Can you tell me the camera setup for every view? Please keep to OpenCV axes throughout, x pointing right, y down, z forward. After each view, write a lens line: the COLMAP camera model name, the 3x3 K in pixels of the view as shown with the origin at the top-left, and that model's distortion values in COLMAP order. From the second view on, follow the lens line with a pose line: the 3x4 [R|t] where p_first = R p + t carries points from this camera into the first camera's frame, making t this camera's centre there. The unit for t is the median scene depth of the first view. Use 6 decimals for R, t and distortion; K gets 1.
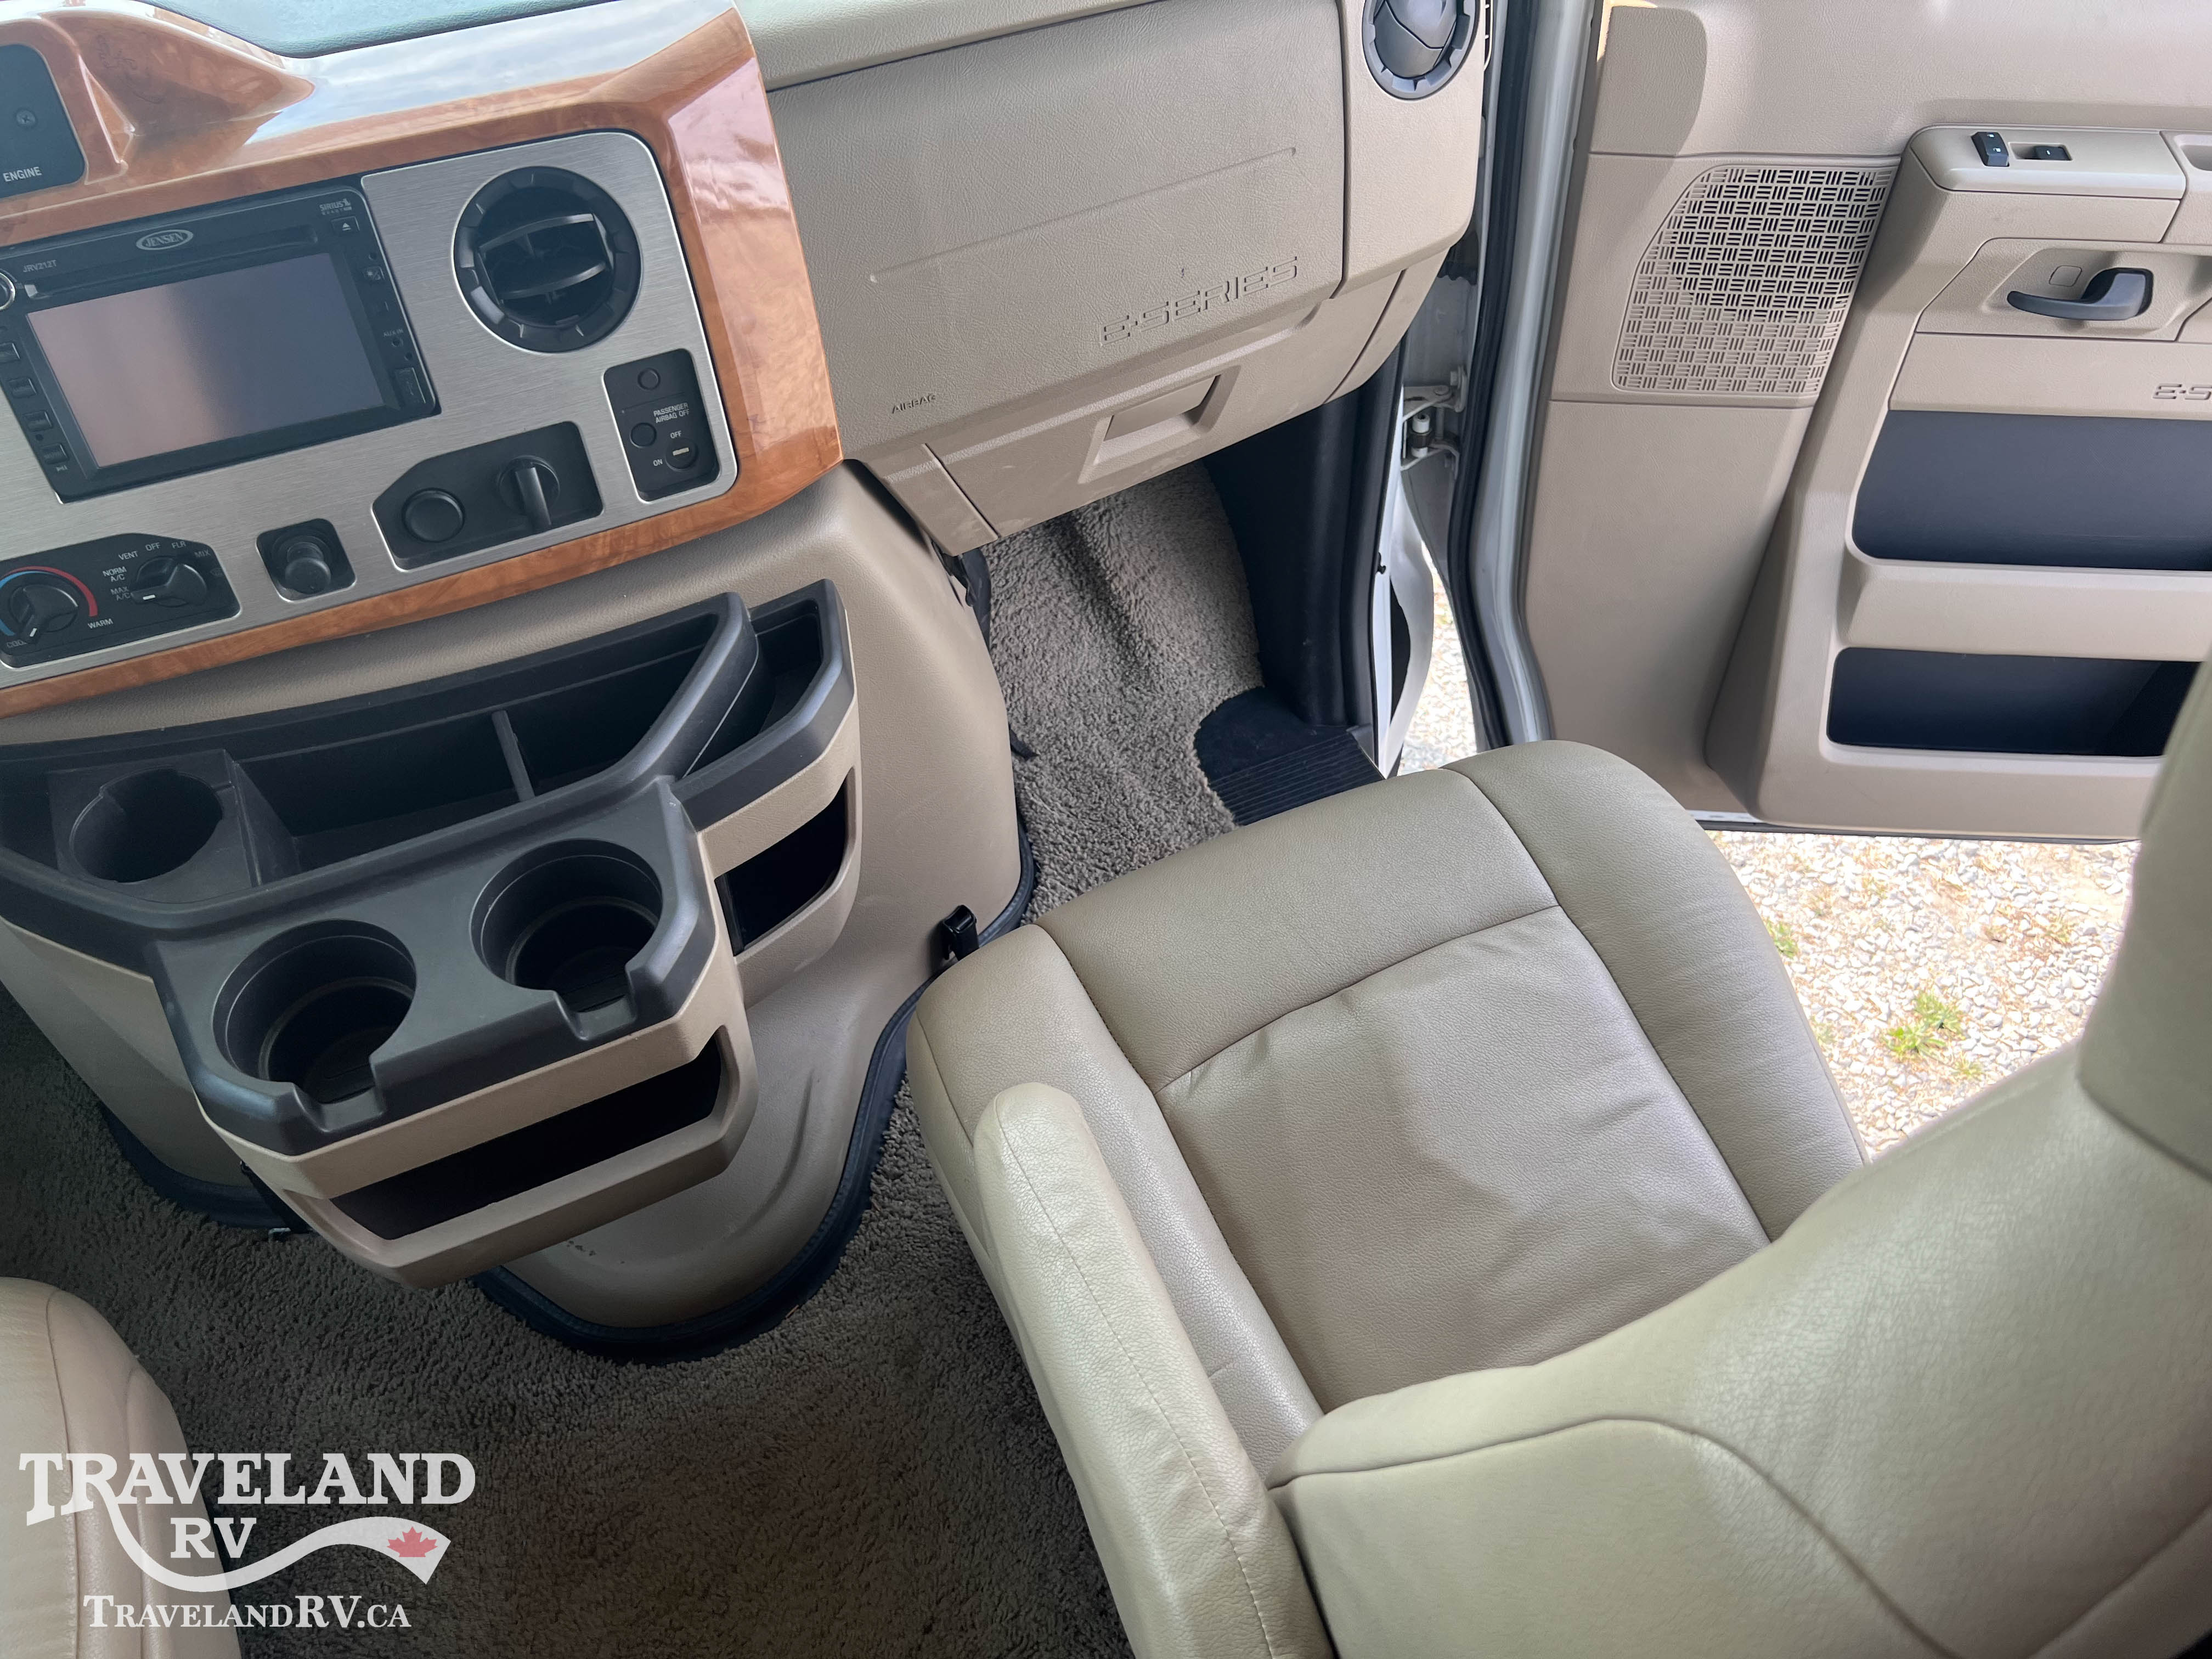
lens RADIAL K [[1673.1, 0, 1107.1], [0, 1673.1, 829.0], [0, 0, 1]] dist [0.050888, -0.063475]
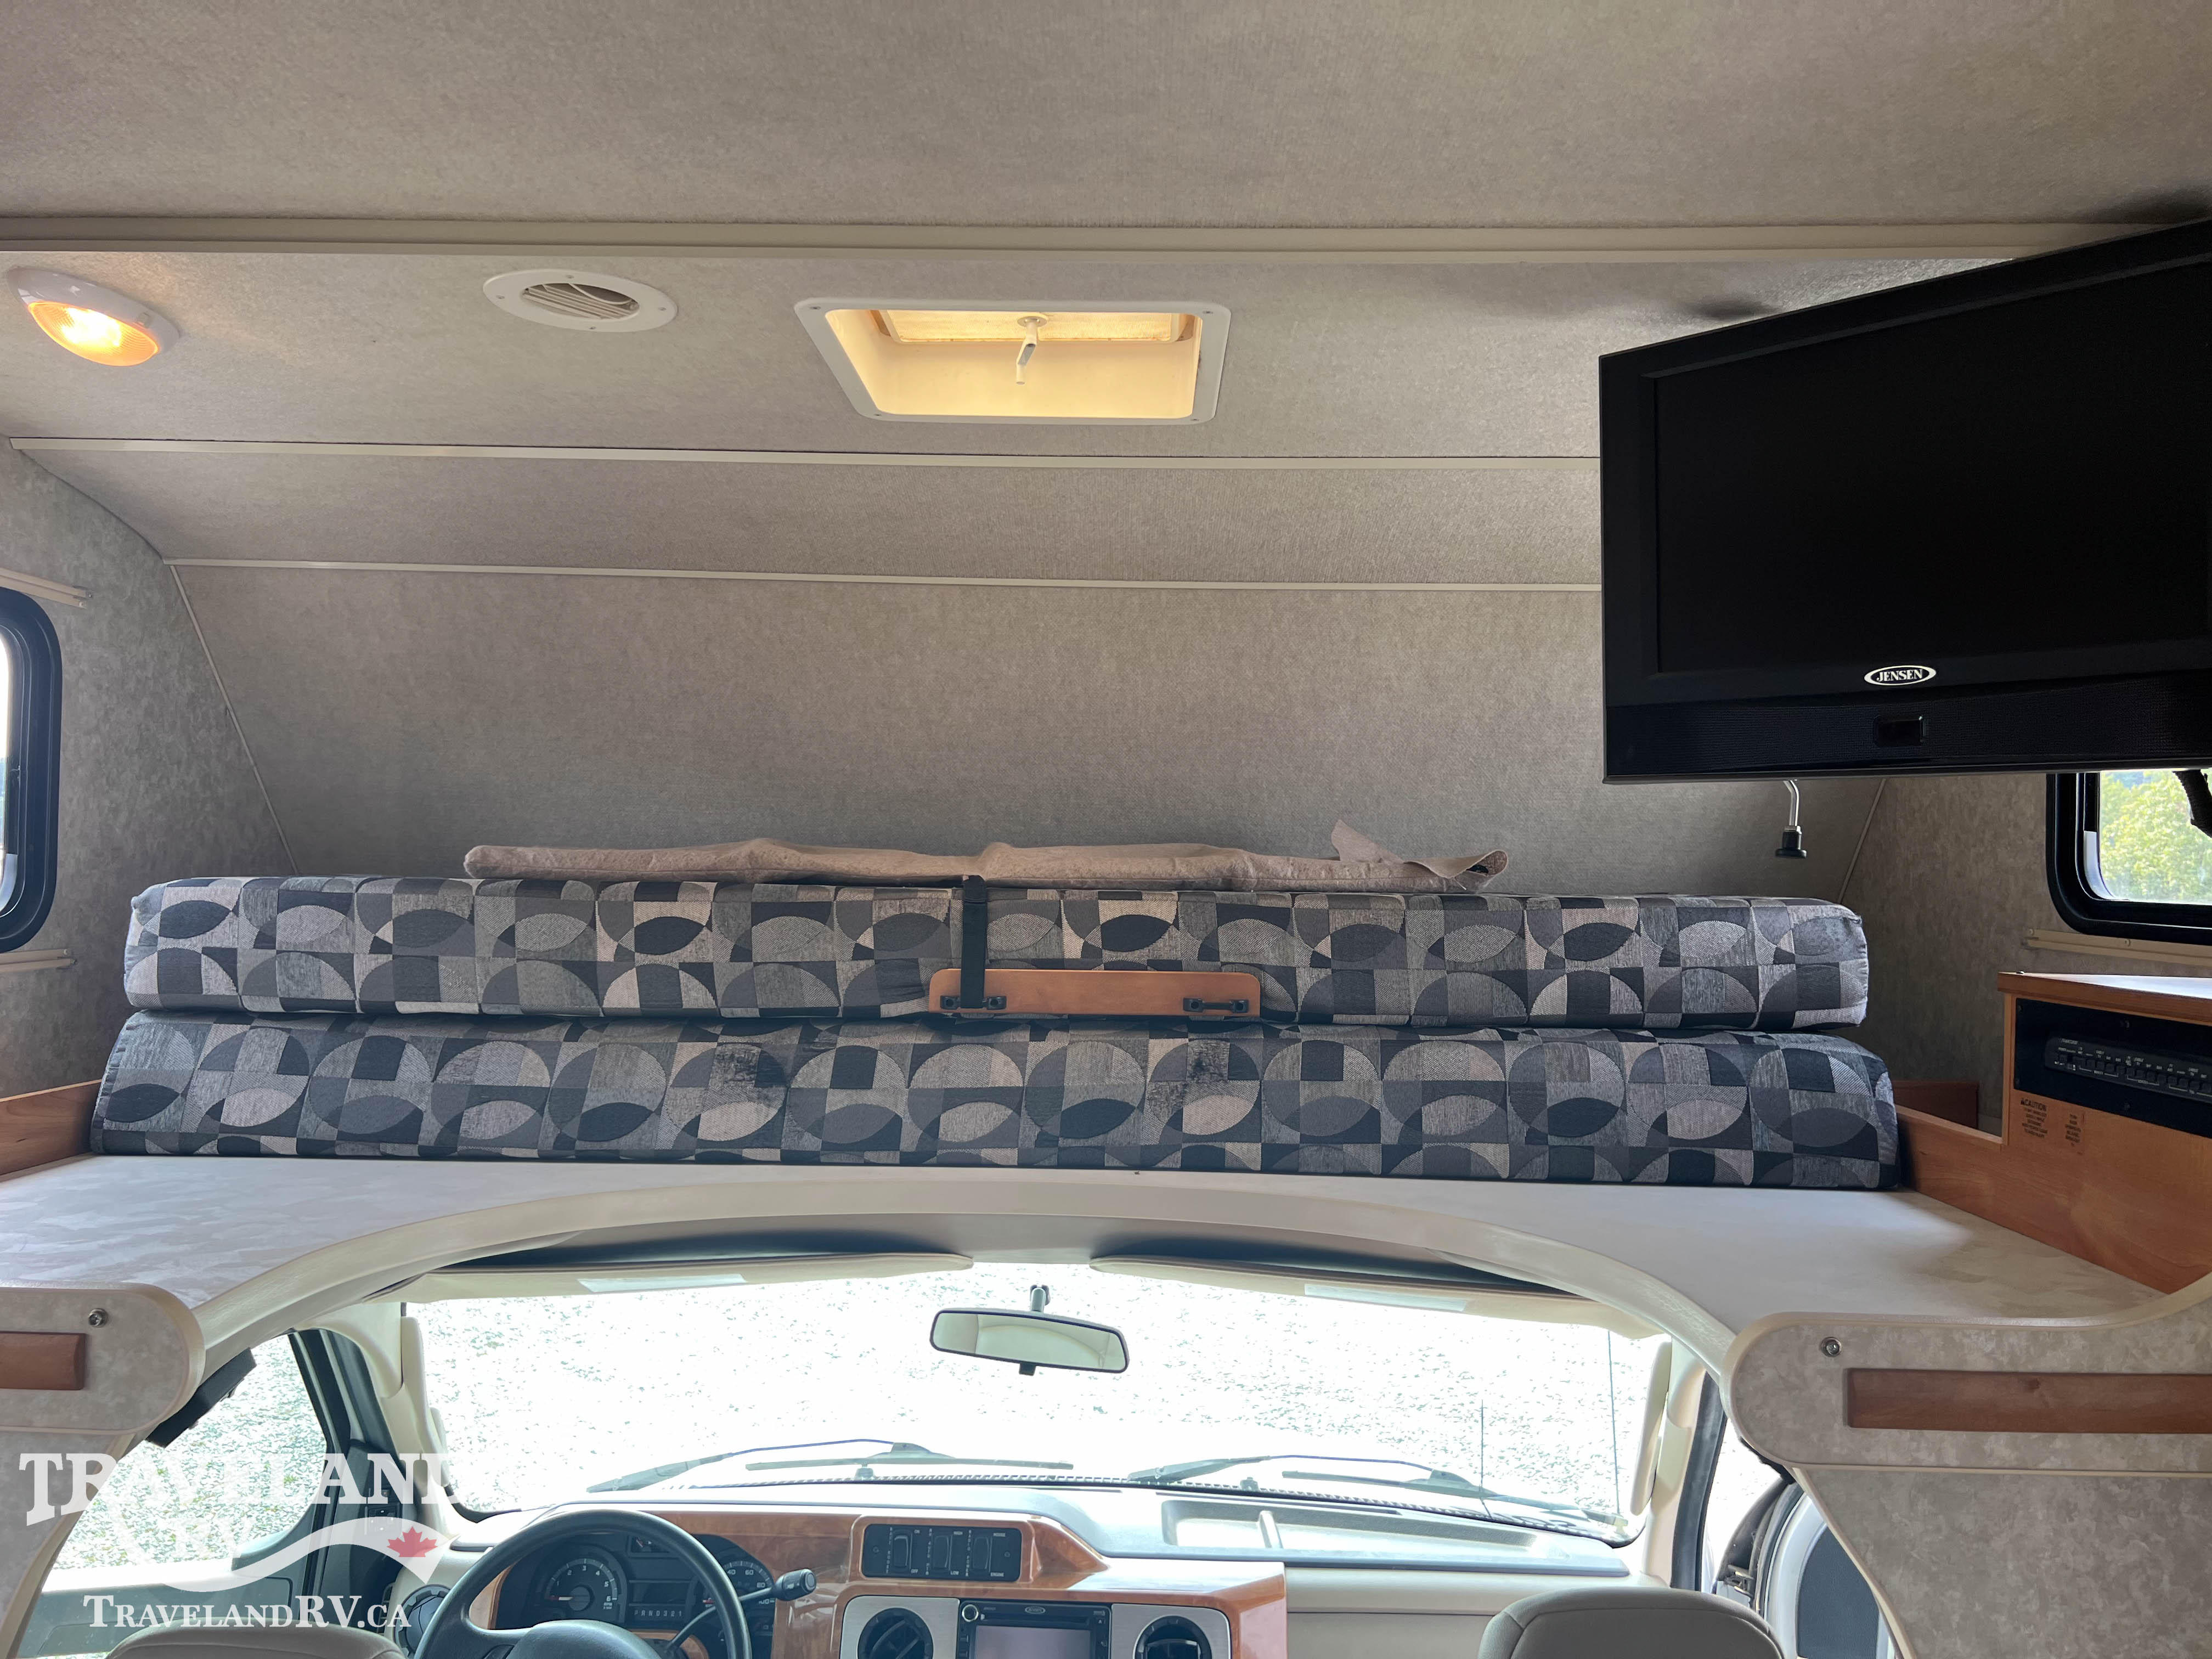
lens RADIAL K [[1673.1, 0, 1093.2], [0, 1673.1, 839.9], [0, 0, 1]] dist [0.050888, -0.063475]
pose [[0.892504, -0.004801, -0.451014, 0.571485], [-0.353616, 0.613274, -0.706293, 0.597528], [0.279986, 0.789855, 0.545652, -1.087910]]
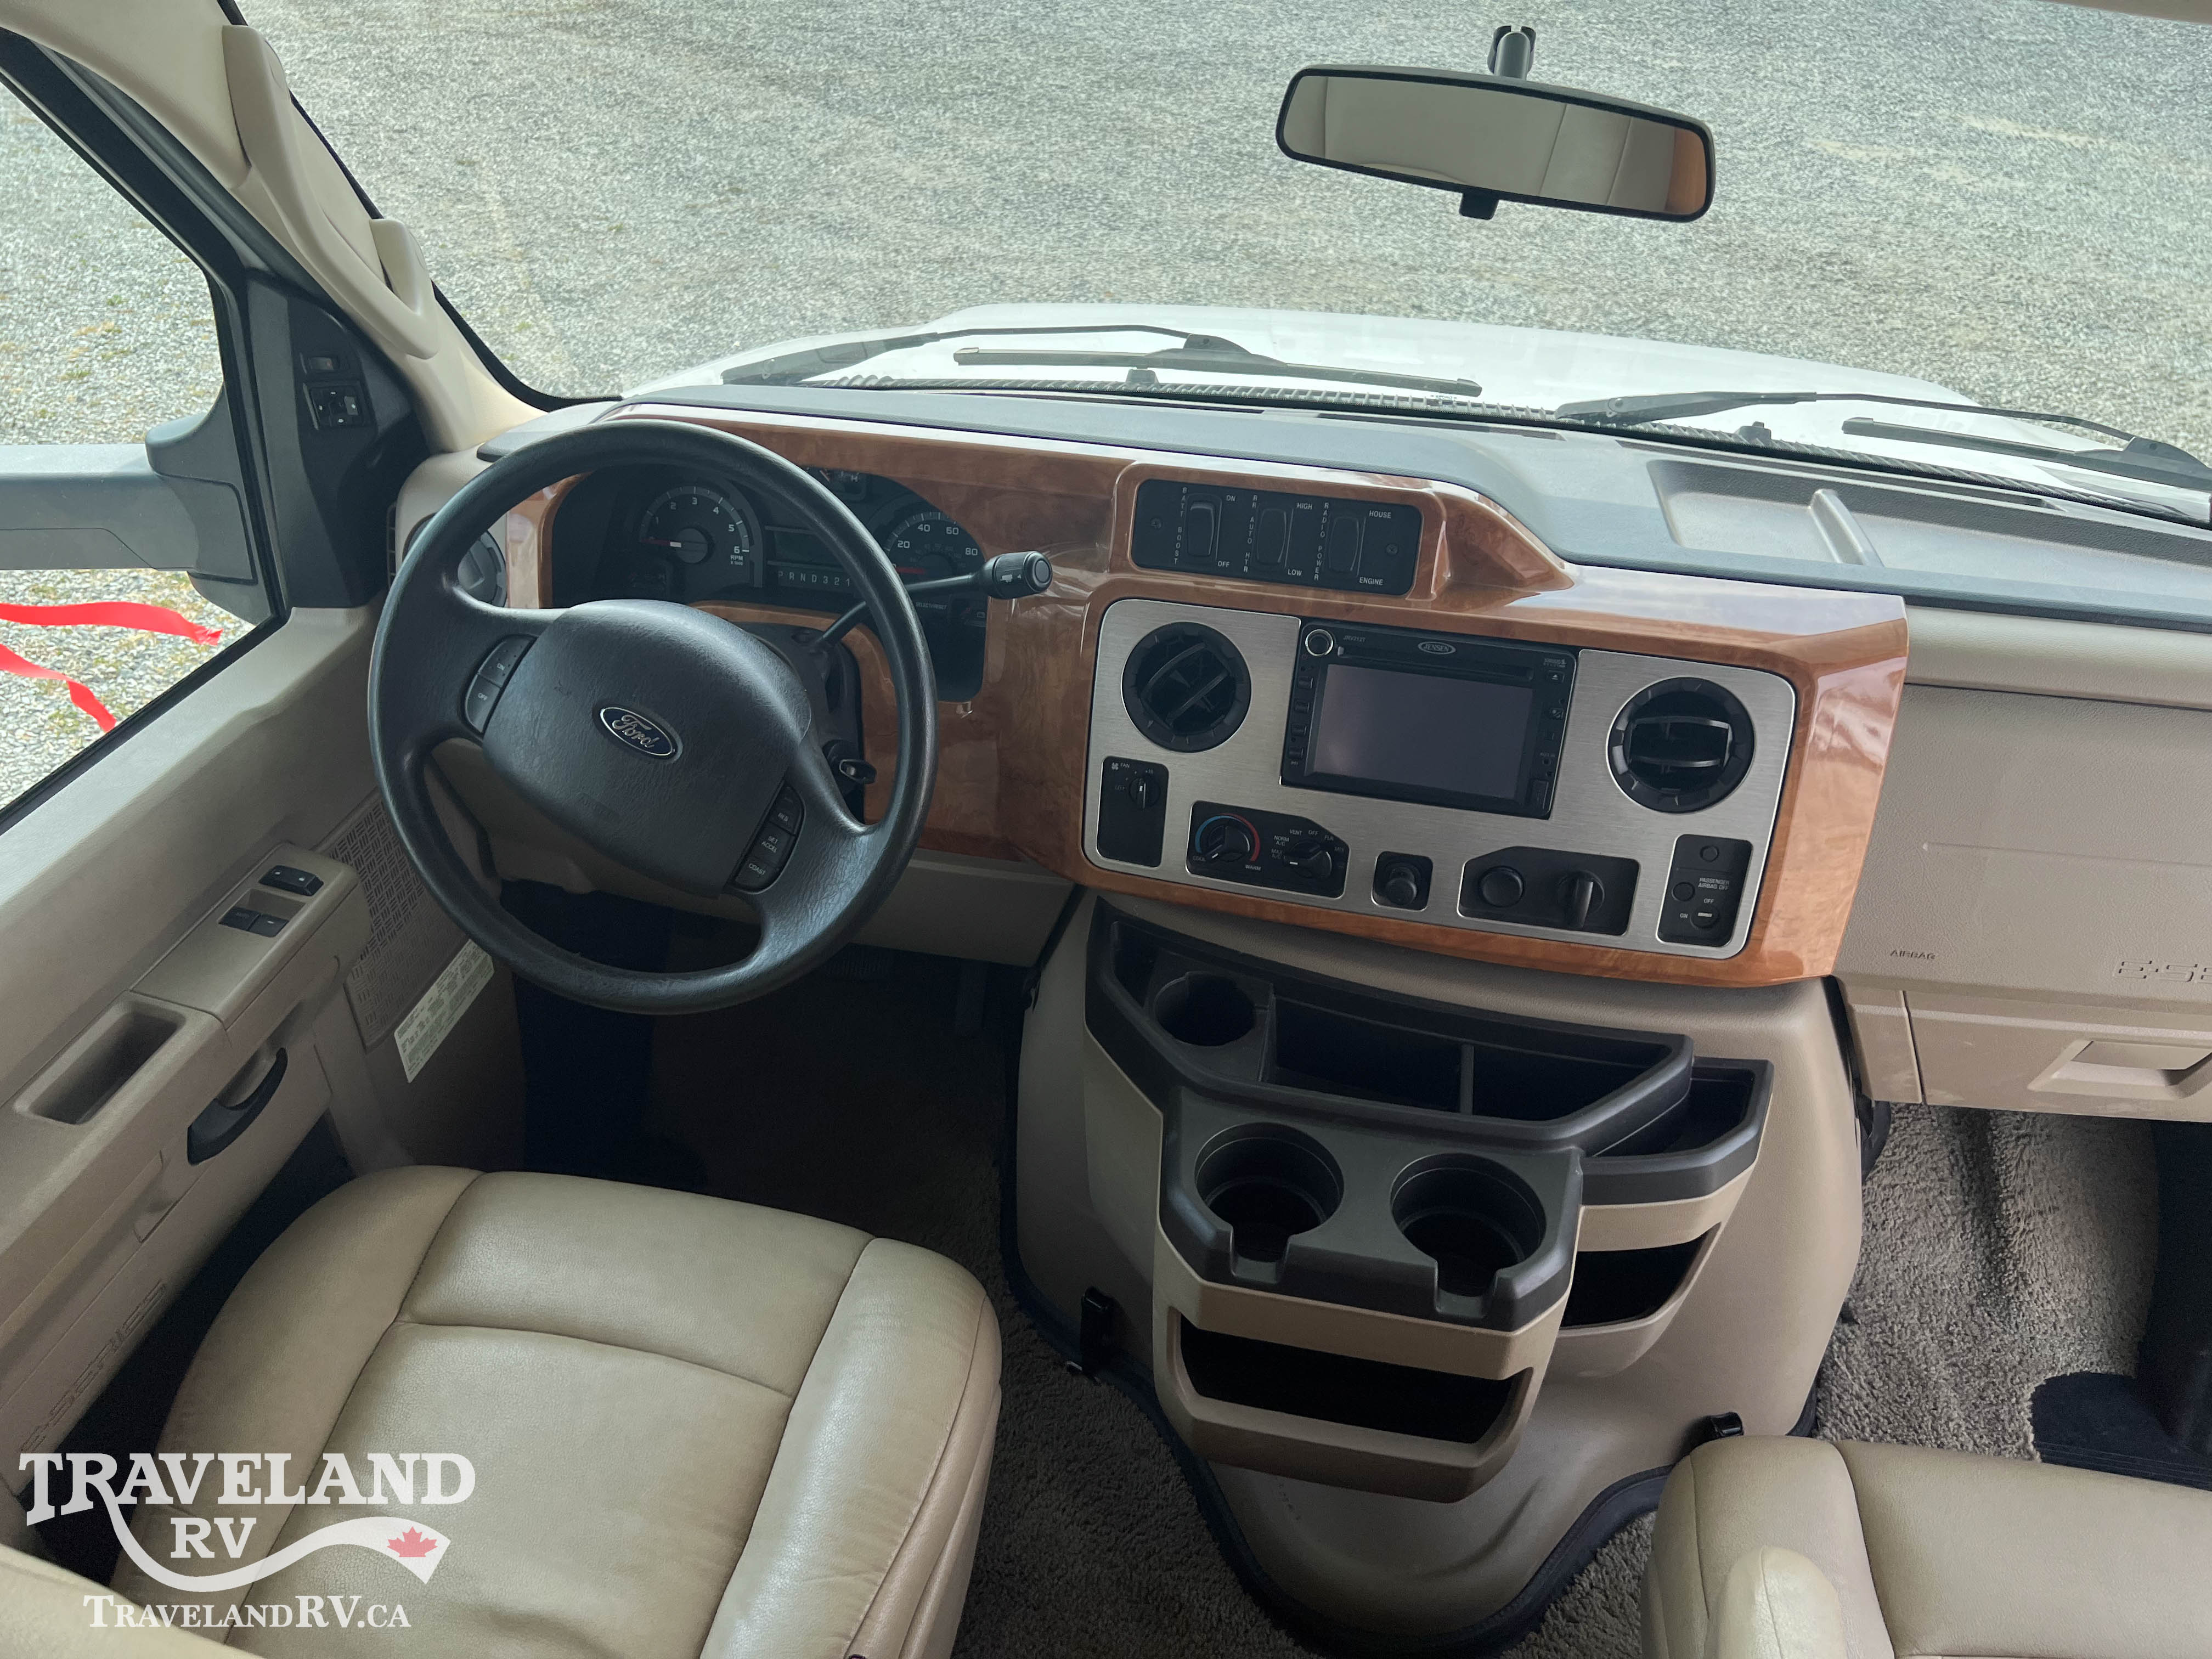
lens RADIAL K [[1673.1, 0, 1094.2], [0, 1673.1, 834.9], [0, 0, 1]] dist [0.050888, -0.063475]
pose [[0.804279, 0.349390, -0.480689, -0.046185], [-0.467947, 0.870950, -0.149908, 0.115677], [0.366280, 0.345505, 0.863982, -0.232474]]
